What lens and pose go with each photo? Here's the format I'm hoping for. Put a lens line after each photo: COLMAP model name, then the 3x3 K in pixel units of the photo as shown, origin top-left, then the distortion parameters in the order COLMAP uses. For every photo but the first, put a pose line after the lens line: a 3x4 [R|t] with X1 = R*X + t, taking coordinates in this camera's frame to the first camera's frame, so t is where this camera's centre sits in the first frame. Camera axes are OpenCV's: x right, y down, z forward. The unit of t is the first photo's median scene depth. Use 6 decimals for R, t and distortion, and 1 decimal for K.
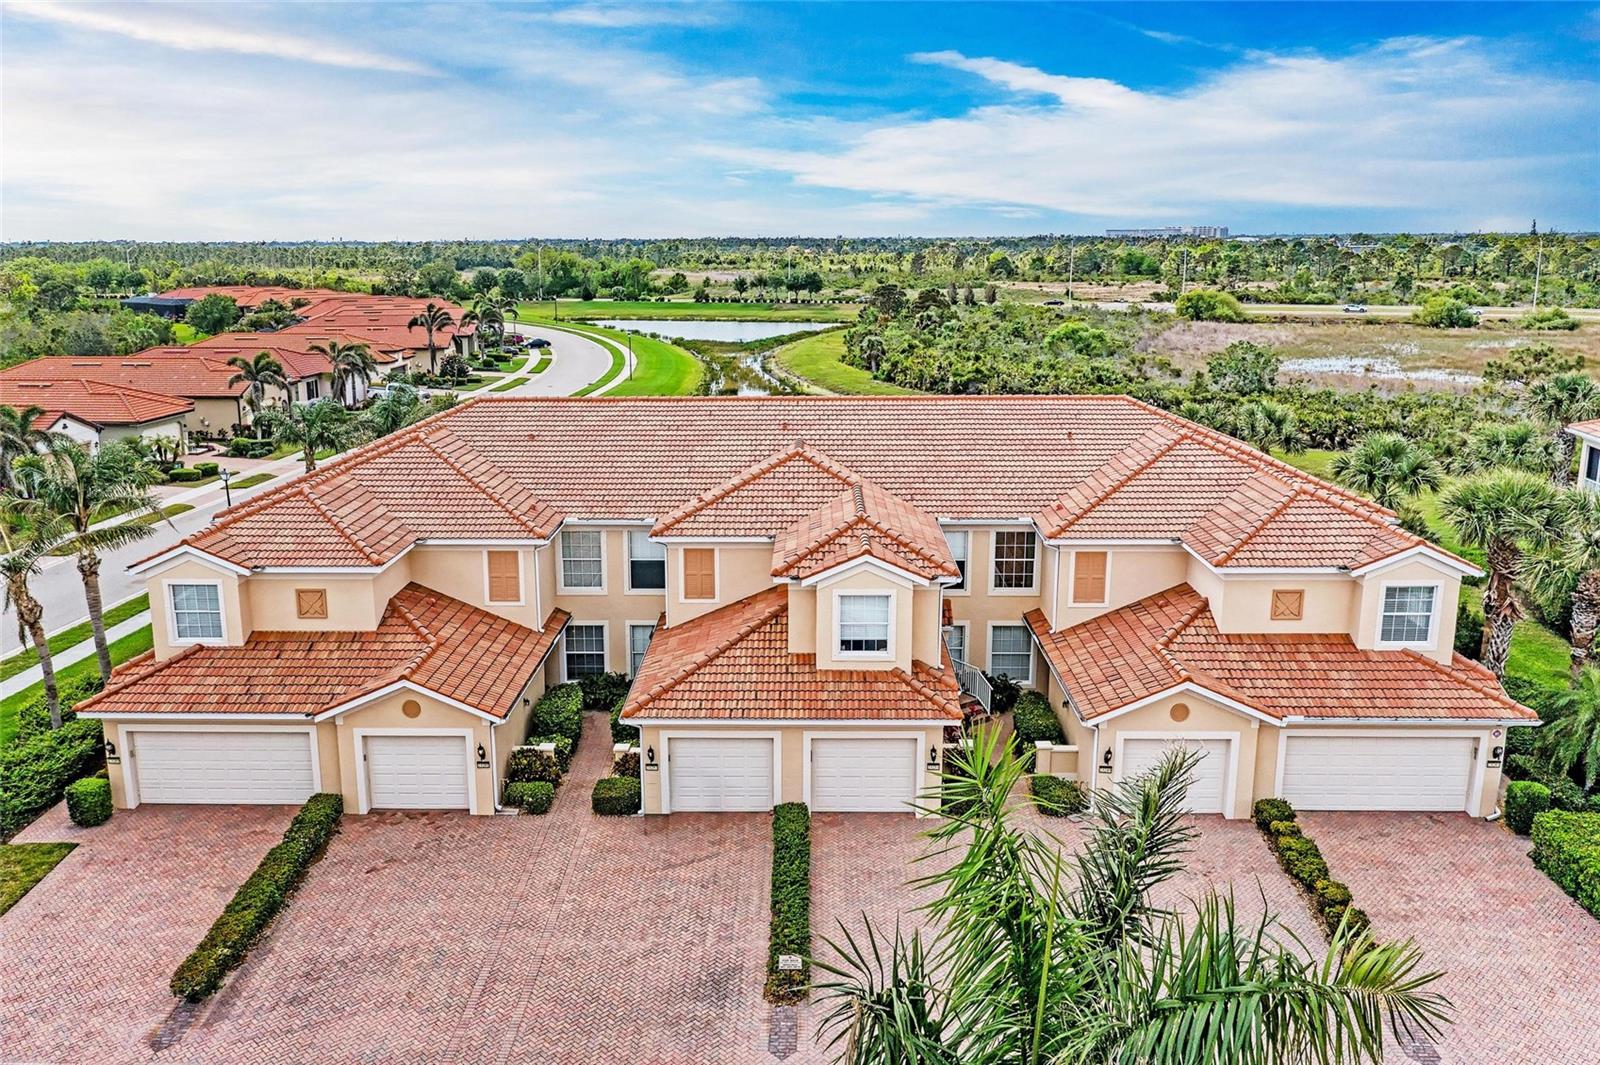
lens RADIAL K [[1283.7, 0, 800.0], [0, 1283.7, 532.5], [0, 0, 1]] dist [-0.004803, 0.008254]
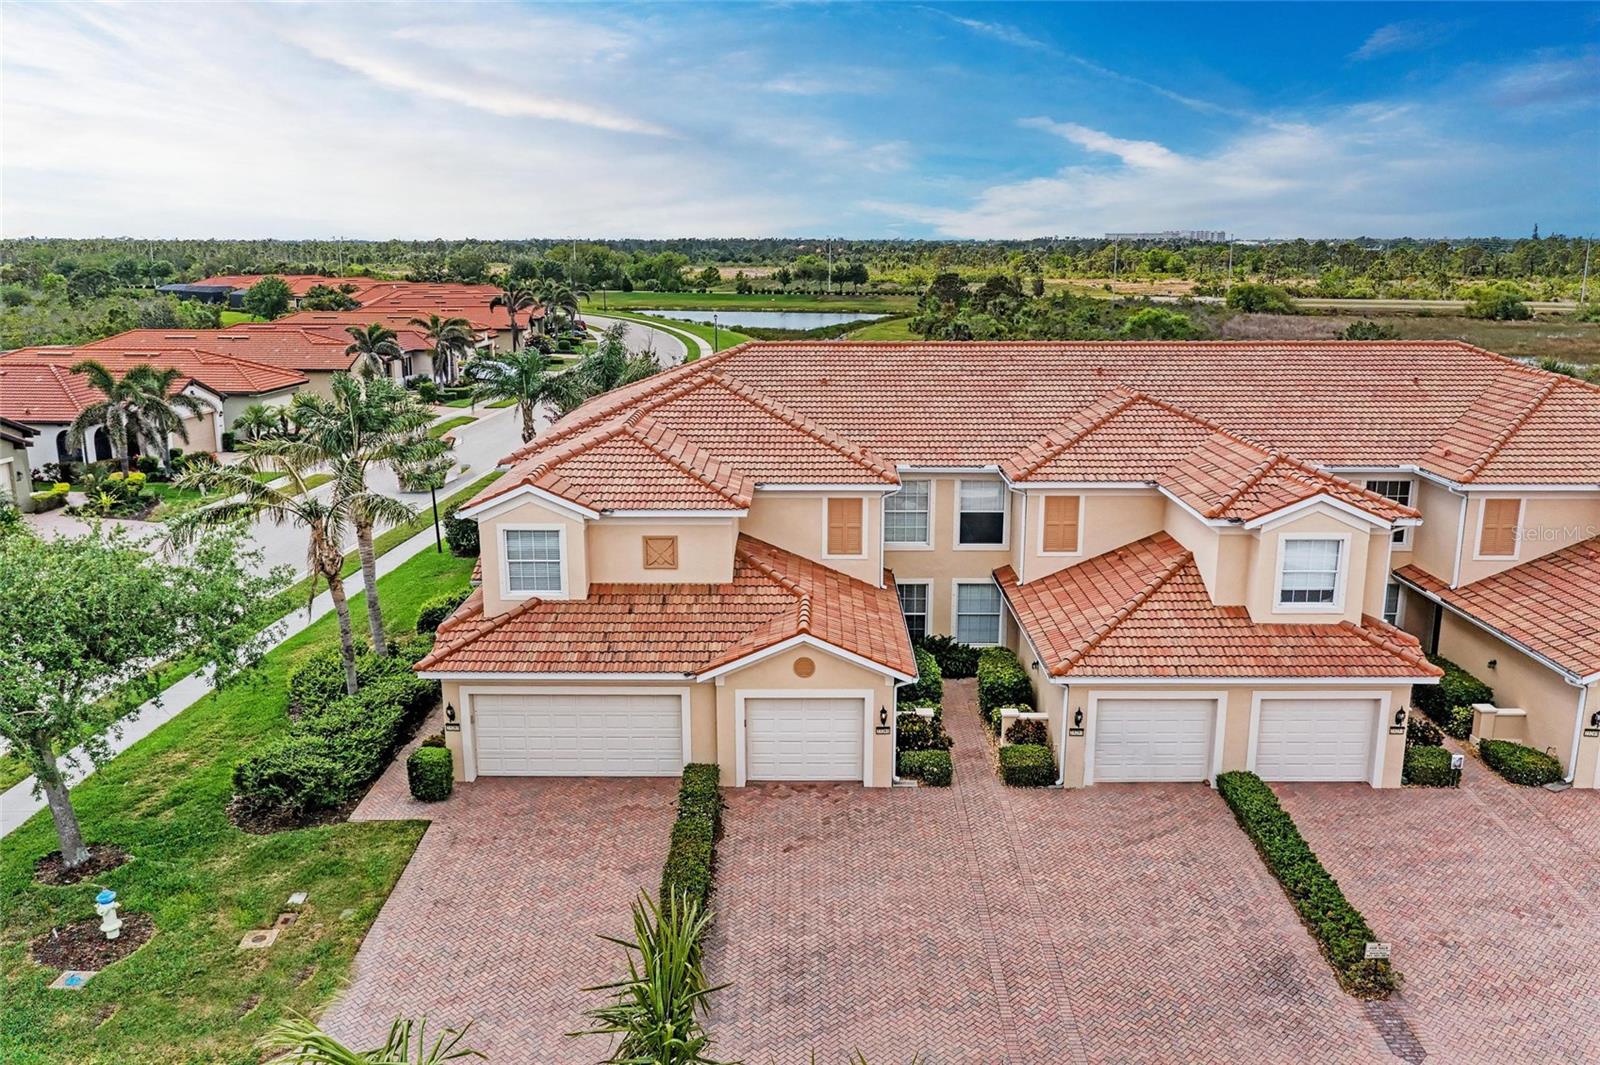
lens RADIAL K [[1253.2, 0, 833.6], [0, 1253.2, 547.2], [0, 0, 1]] dist [-0.004797, -0.001786]
pose [[0.999549, 0.002076, 0.029968, -0.275983], [-0.002494, 0.999900, 0.013928, 0.037959], [-0.029936, -0.013997, 0.999454, 0.122810]]
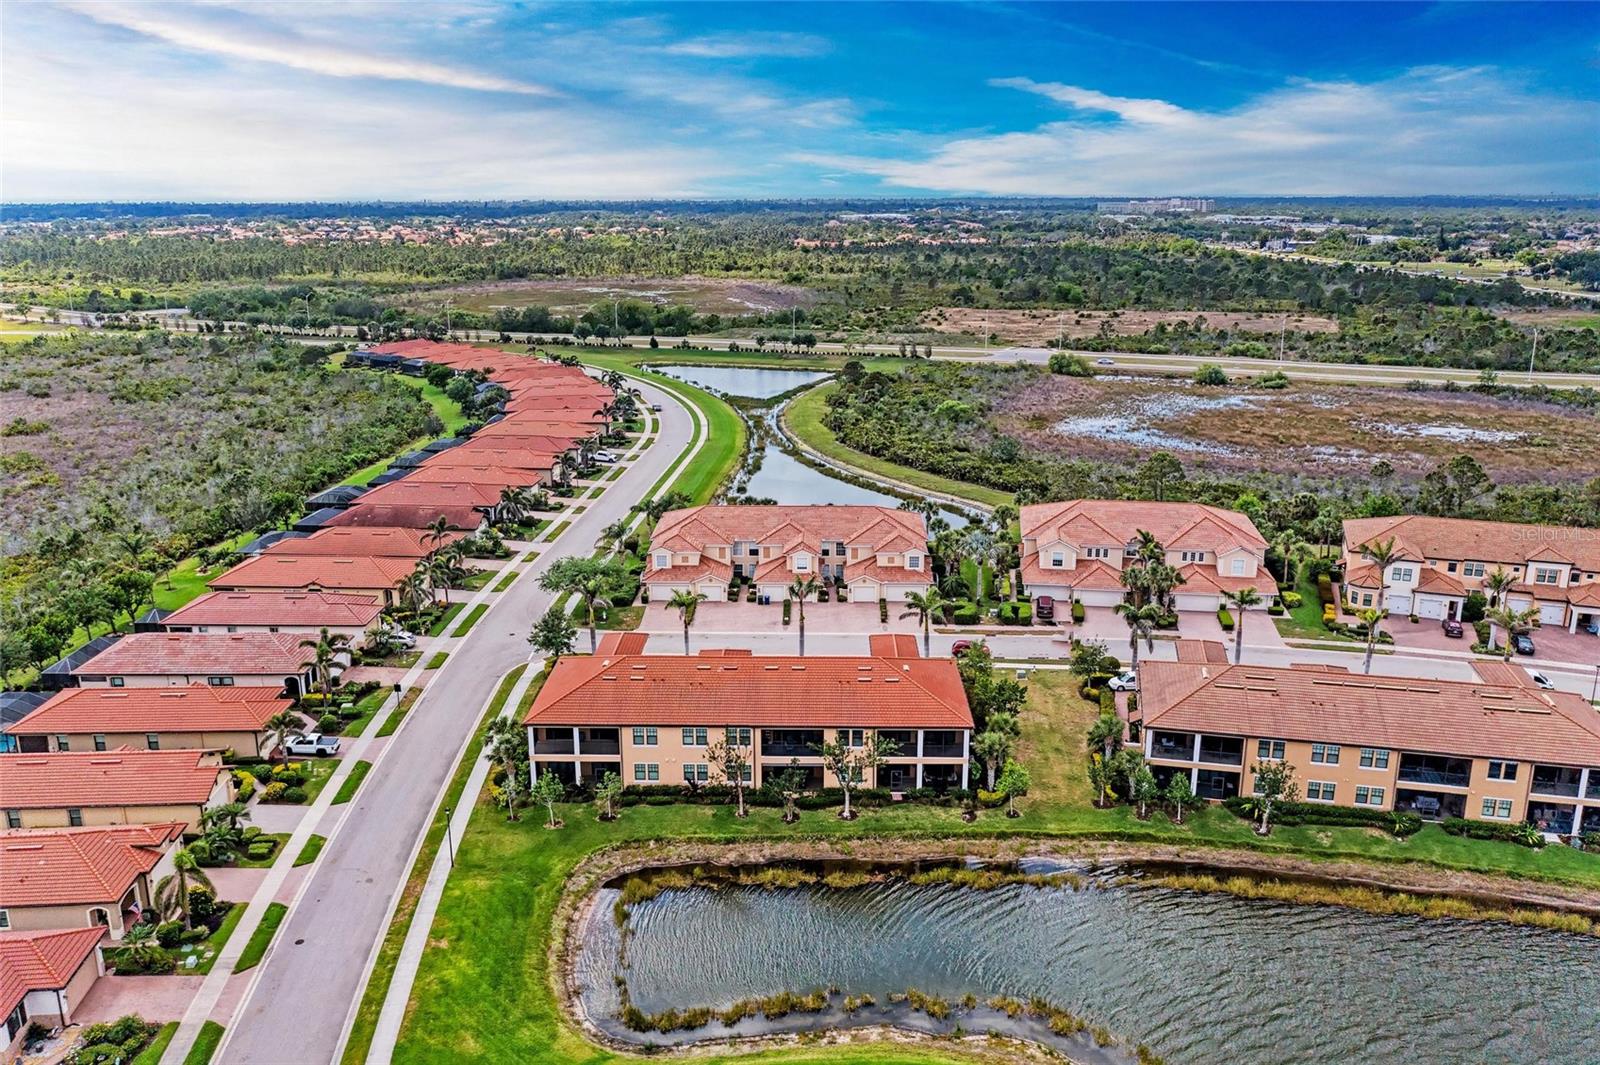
lens RADIAL K [[1283.7, 0, 800.0], [0, 1283.7, 532.5], [0, 0, 1]] dist [-0.004803, 0.008254]
pose [[0.999971, 0.004603, -0.006149, 0.065342], [-0.004364, 0.999257, 0.038300, -0.214940], [0.006321, -0.038272, 0.999247, -3.545764]]
